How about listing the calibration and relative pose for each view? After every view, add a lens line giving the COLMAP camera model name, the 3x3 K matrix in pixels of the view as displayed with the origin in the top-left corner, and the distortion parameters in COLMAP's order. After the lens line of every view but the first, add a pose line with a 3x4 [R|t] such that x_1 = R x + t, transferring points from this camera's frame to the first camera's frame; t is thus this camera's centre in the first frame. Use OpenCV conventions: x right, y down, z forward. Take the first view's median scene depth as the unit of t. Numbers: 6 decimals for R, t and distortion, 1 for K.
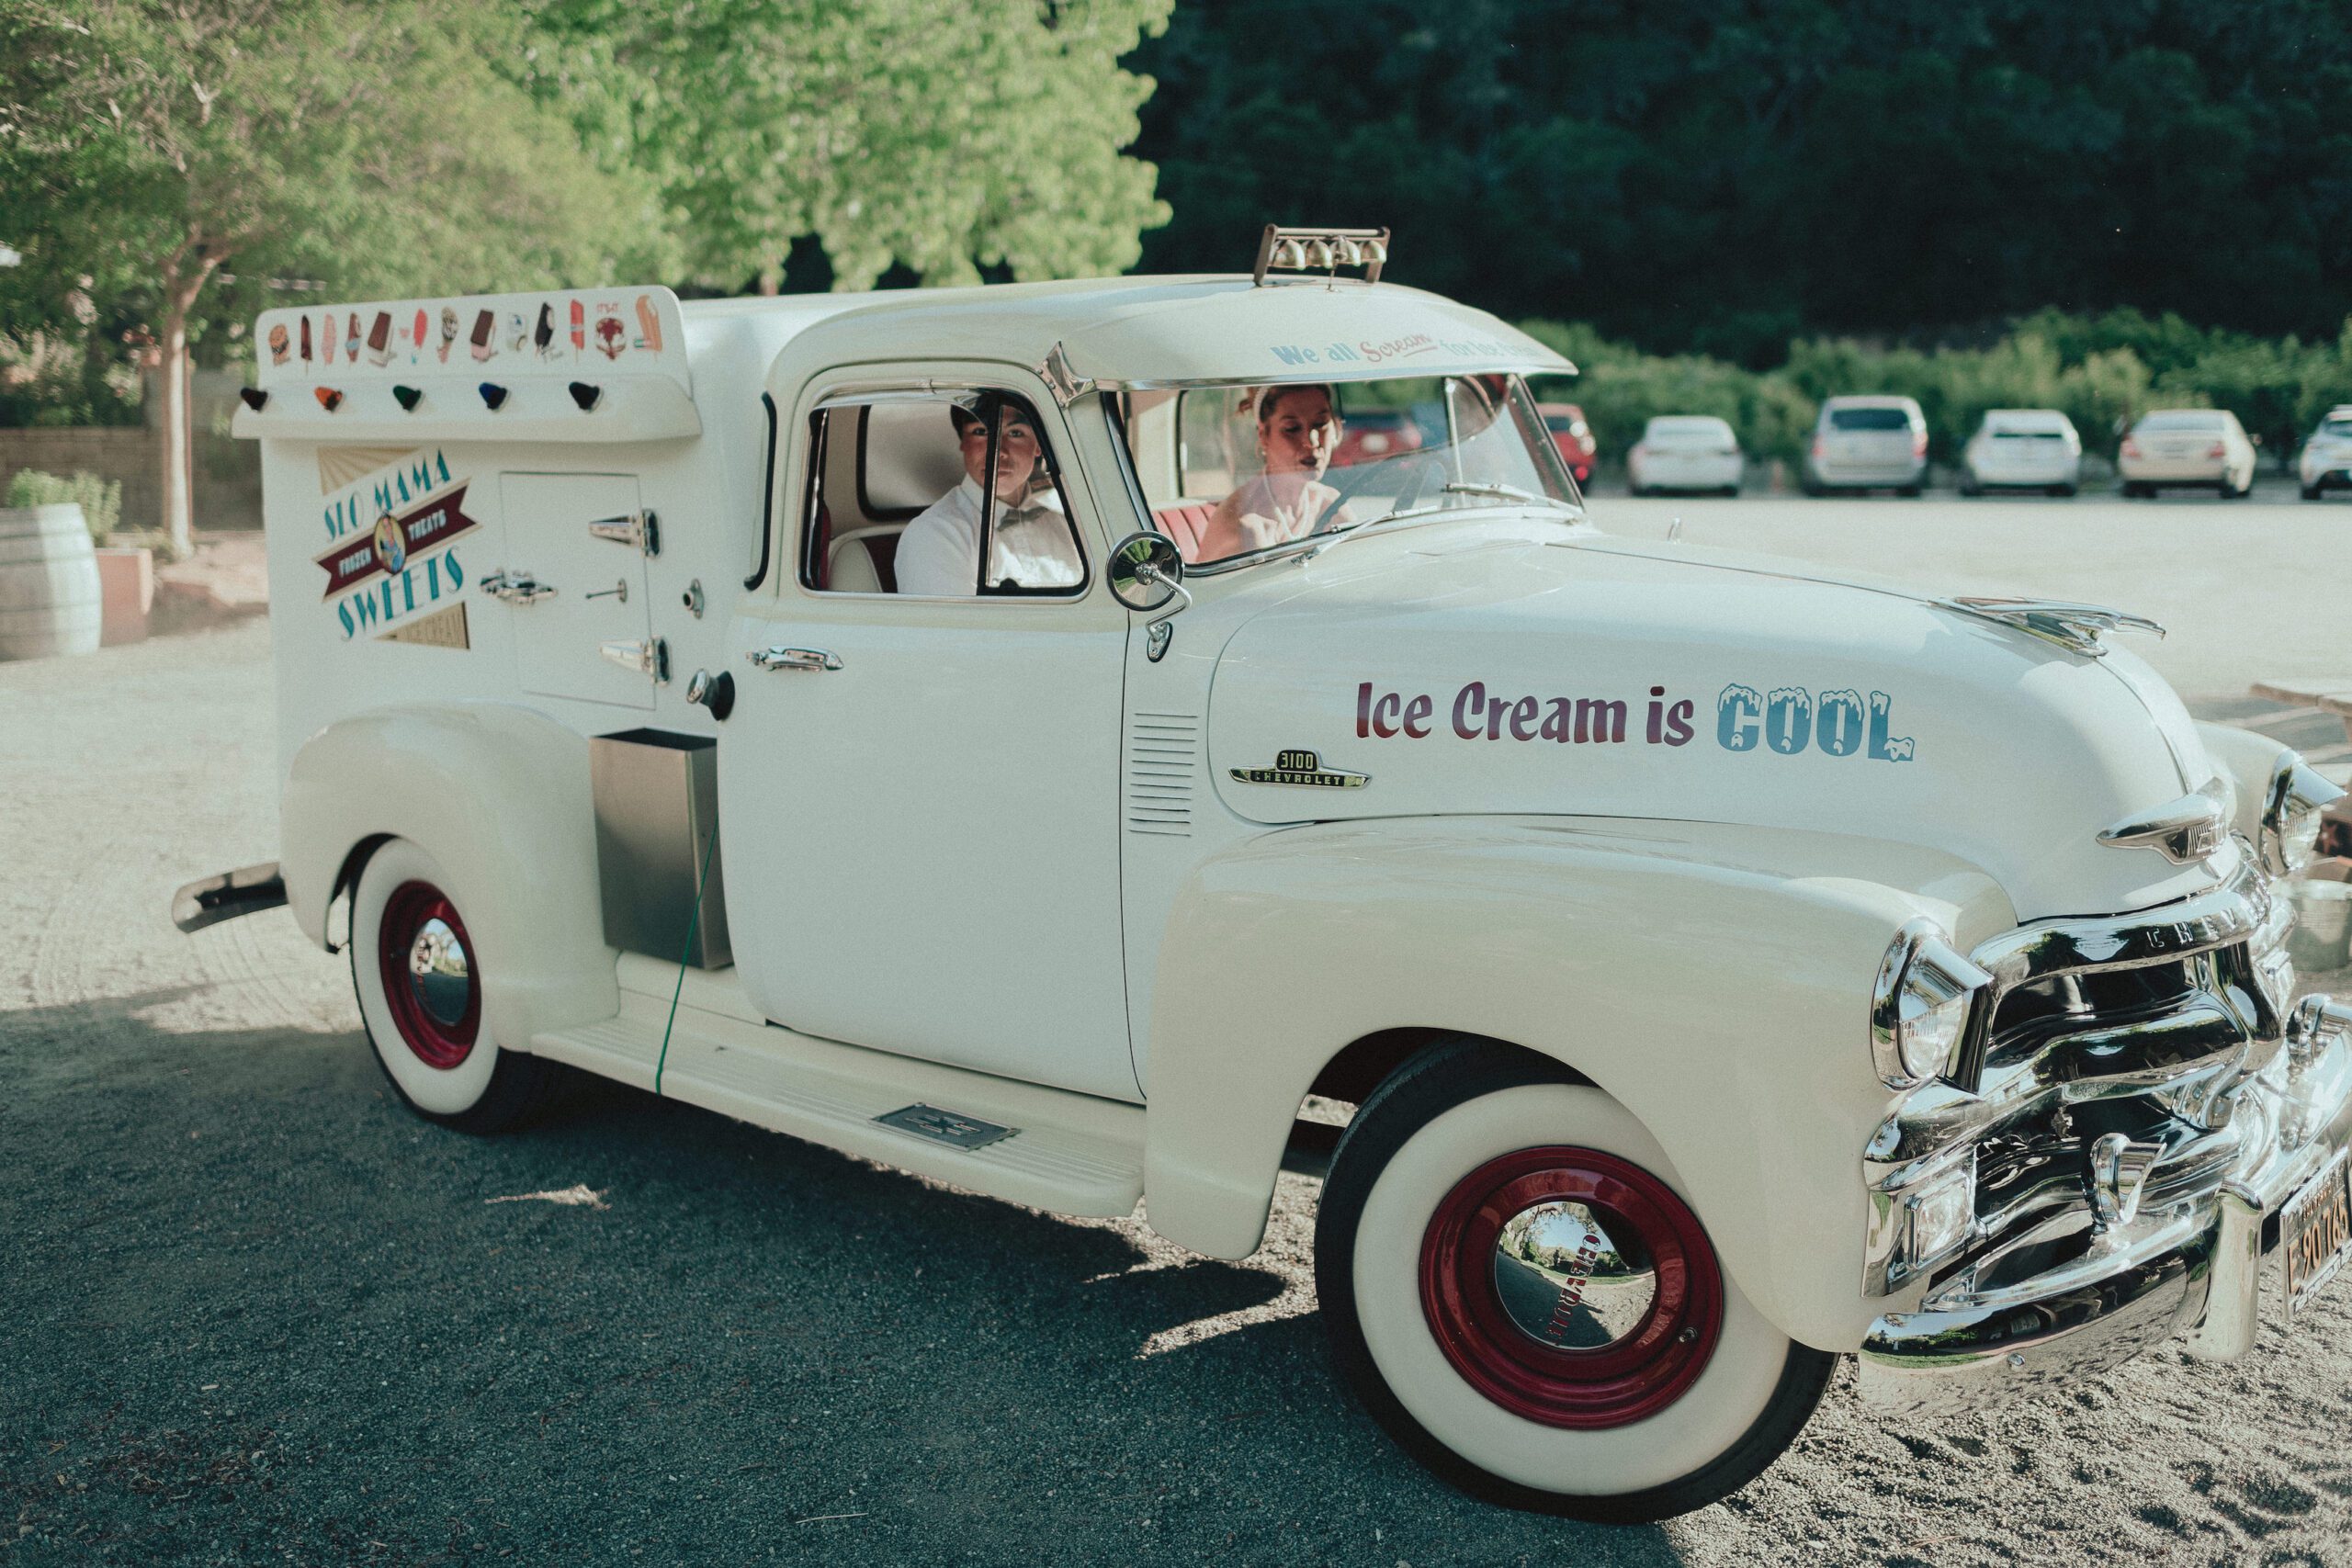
lens RADIAL K [[2279.1, 0, 1176.0], [0, 2279.1, 784.0], [0, 0, 1]] dist [-0.009961, -0.001425]
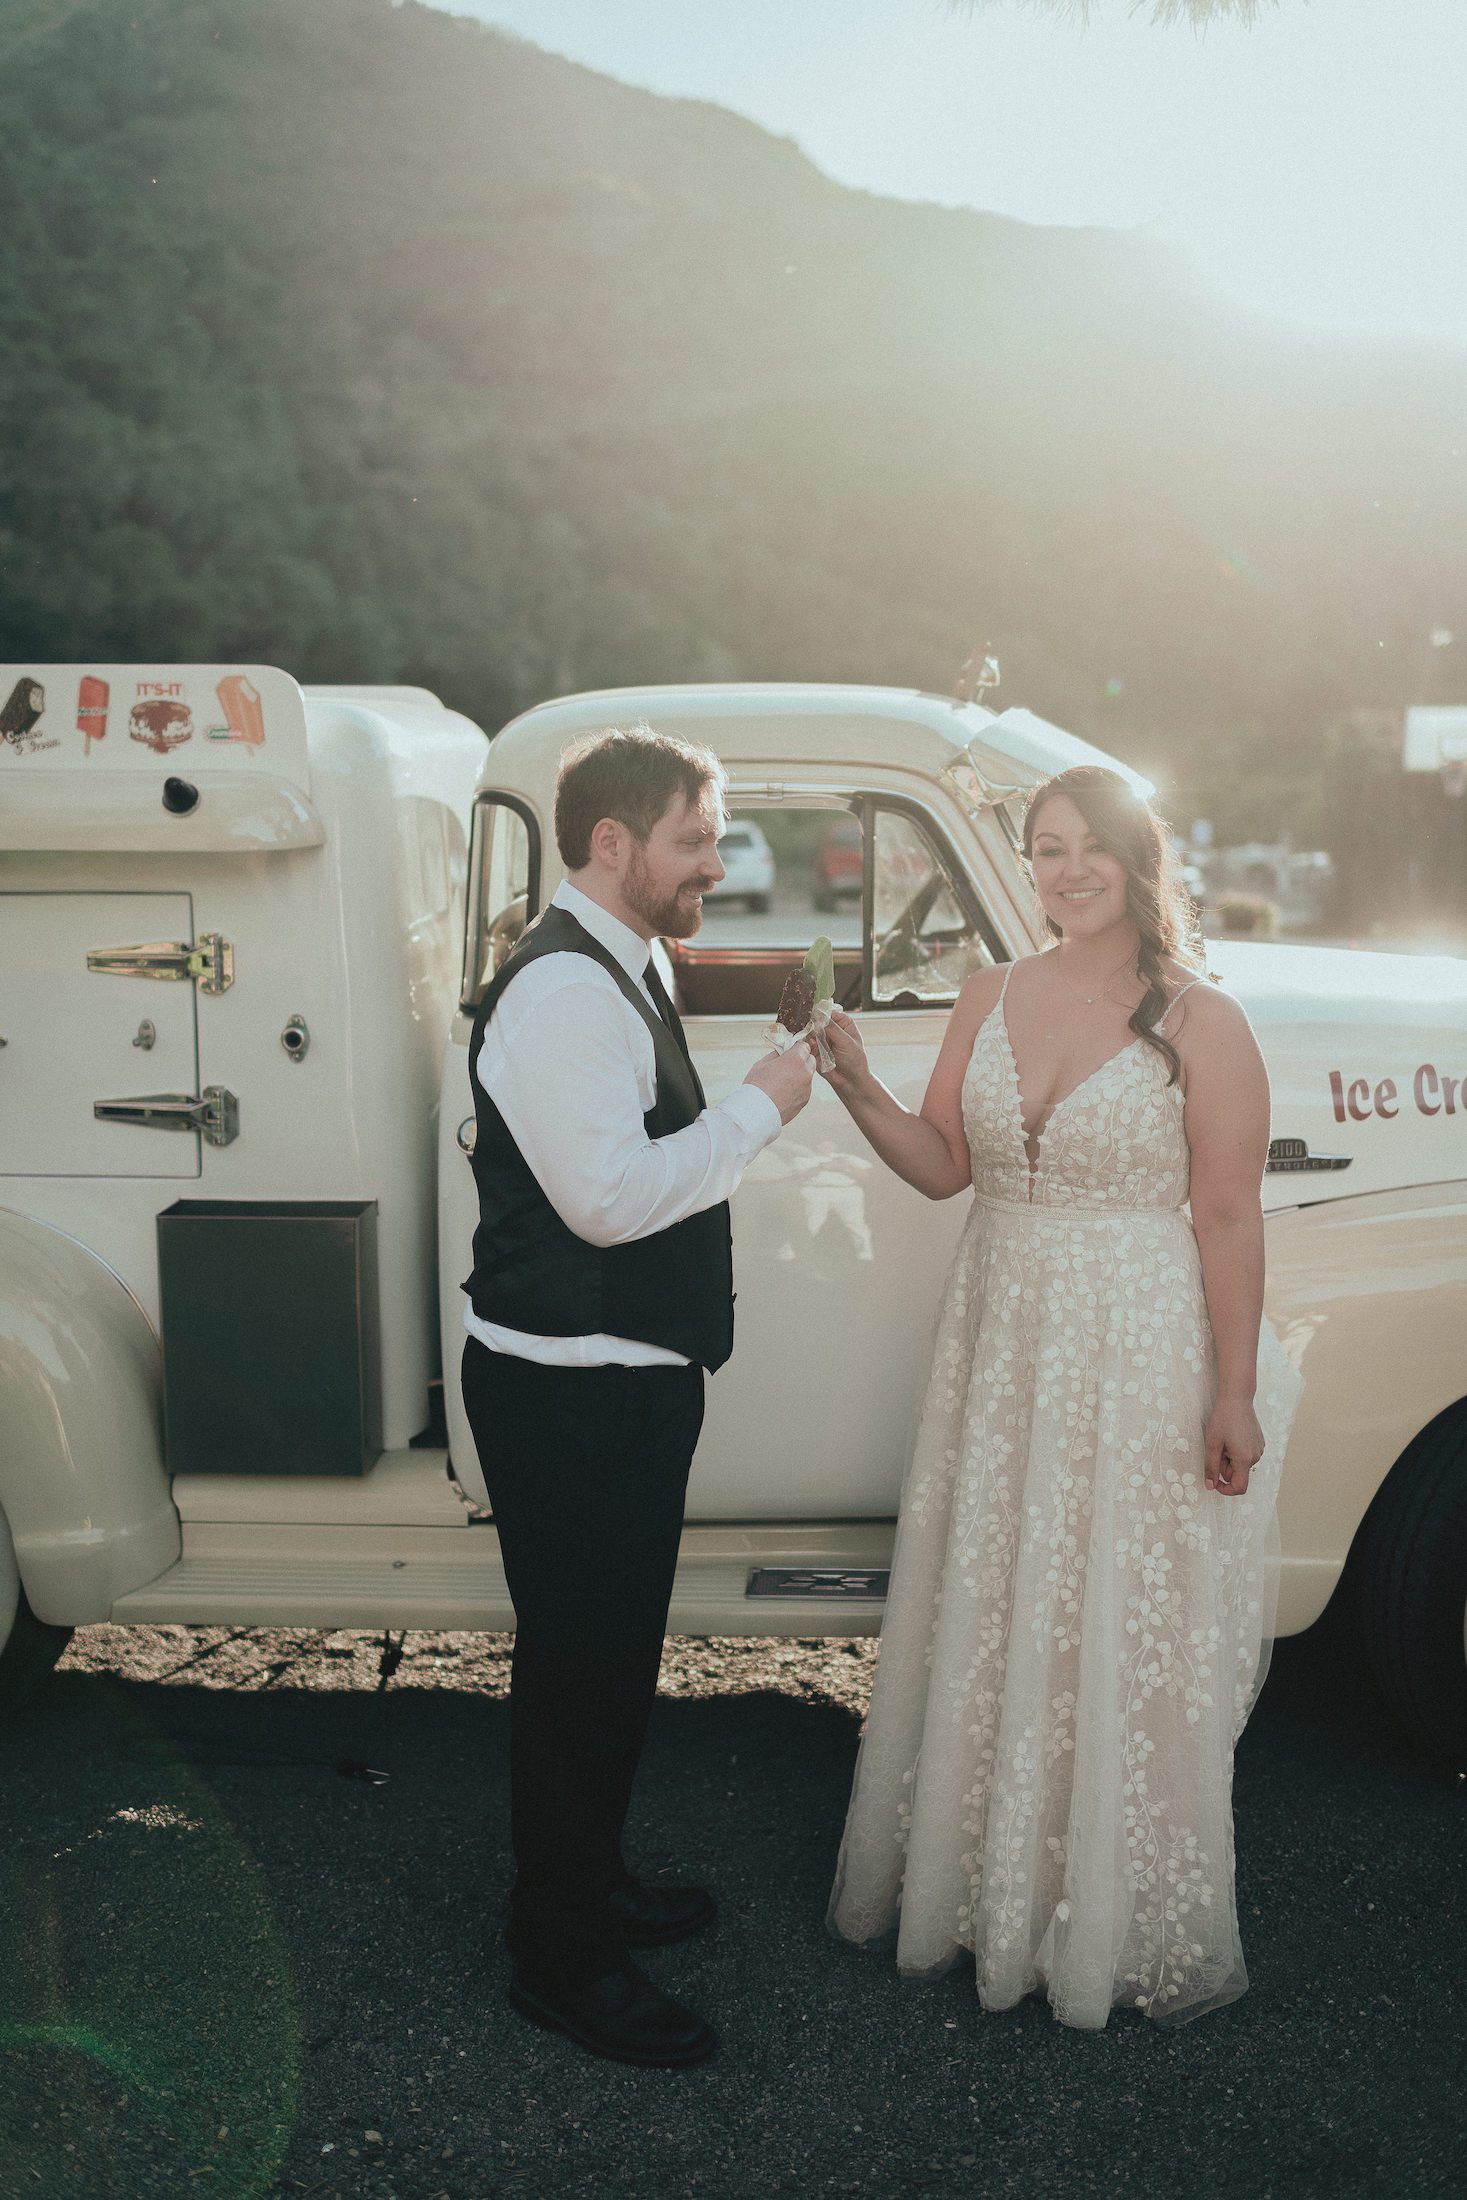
lens RADIAL K [[2159.6, 0, 733.5], [0, 2159.6, 1100.0], [0, 0, 1]] dist [-0.017405, 0.012914]
pose [[0.770960, -0.065654, 0.633491, -0.605336], [0.095268, 0.995370, -0.012782, -0.034737], [-0.629718, 0.070206, 0.773645, 0.294789]]
